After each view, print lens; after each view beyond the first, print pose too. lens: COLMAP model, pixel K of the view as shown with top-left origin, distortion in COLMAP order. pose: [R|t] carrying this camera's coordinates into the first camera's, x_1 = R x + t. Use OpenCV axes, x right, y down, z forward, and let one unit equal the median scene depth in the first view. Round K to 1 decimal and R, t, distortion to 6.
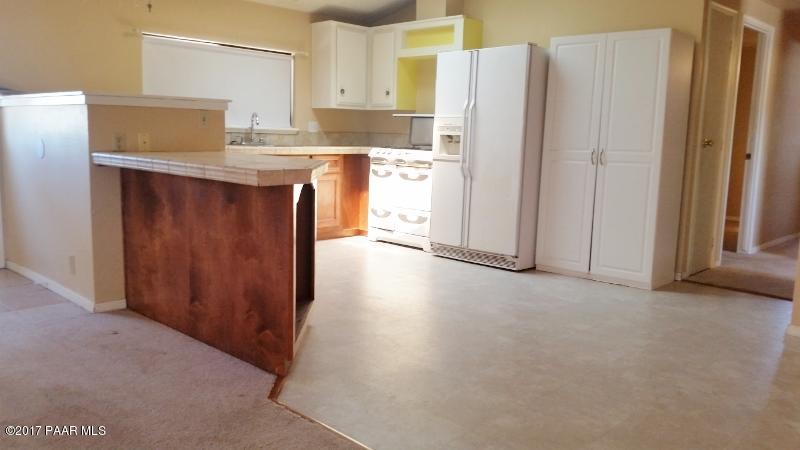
lens RADIAL K [[657.8, 0, 400.0], [0, 657.8, 225.0], [0, 0, 1]] dist [0.168356, -0.322215]
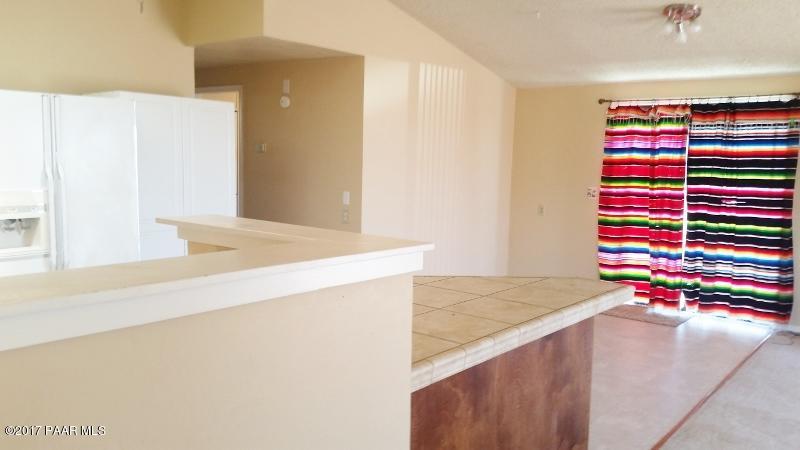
lens RADIAL K [[657.8, 0, 400.0], [0, 657.8, 225.0], [0, 0, 1]] dist [0.168356, -0.322215]
pose [[-0.101376, -0.129140, 0.986431, -0.695504], [0.110798, 0.983905, 0.140196, -0.209835], [-0.988659, 0.123507, -0.085436, 0.809177]]
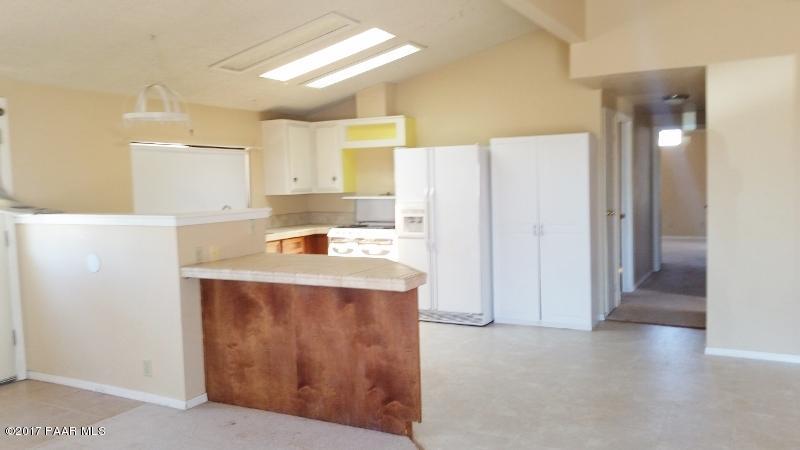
lens RADIAL K [[657.8, 0, 400.0], [0, 657.8, 225.0], [0, 0, 1]] dist [0.168356, -0.322215]
pose [[0.959019, -0.068434, 0.274952, -0.321332], [0.087445, 0.994510, -0.057476, -0.064351], [-0.269509, 0.079164, 0.959738, -0.157843]]
